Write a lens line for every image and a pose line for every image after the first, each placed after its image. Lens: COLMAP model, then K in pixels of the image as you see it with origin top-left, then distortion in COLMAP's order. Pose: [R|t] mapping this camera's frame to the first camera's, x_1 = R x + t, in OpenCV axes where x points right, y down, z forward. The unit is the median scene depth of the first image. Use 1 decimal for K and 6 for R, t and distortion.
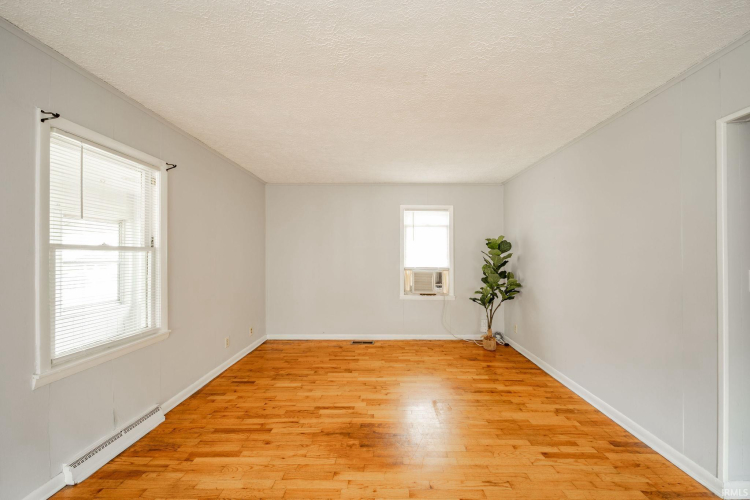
lens RADIAL K [[265.3, 0, 390.9], [0, 265.3, 254.7], [0, 0, 1]] dist [-0.000623, -0.000083]
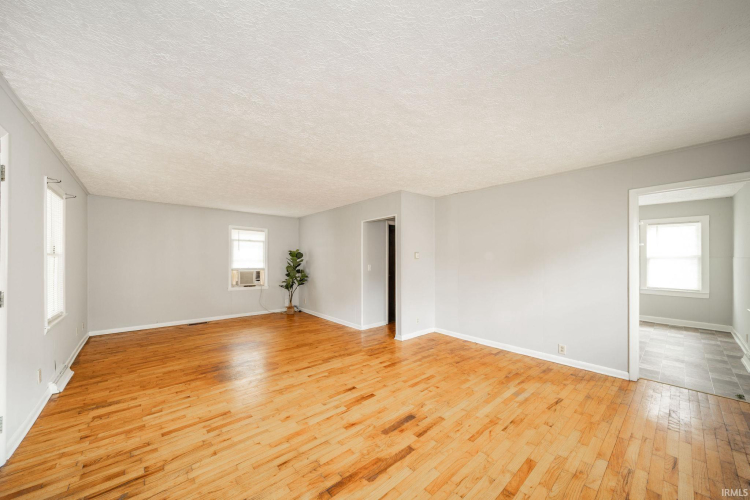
lens RADIAL K [[265.3, 0, 390.9], [0, 265.3, 254.7], [0, 0, 1]] dist [-0.000623, -0.000083]
pose [[0.735177, 0.014806, 0.677713, -0.315742], [-0.000622, 0.999776, -0.021167, 0.002507], [-0.677875, 0.015139, 0.735022, -0.703196]]
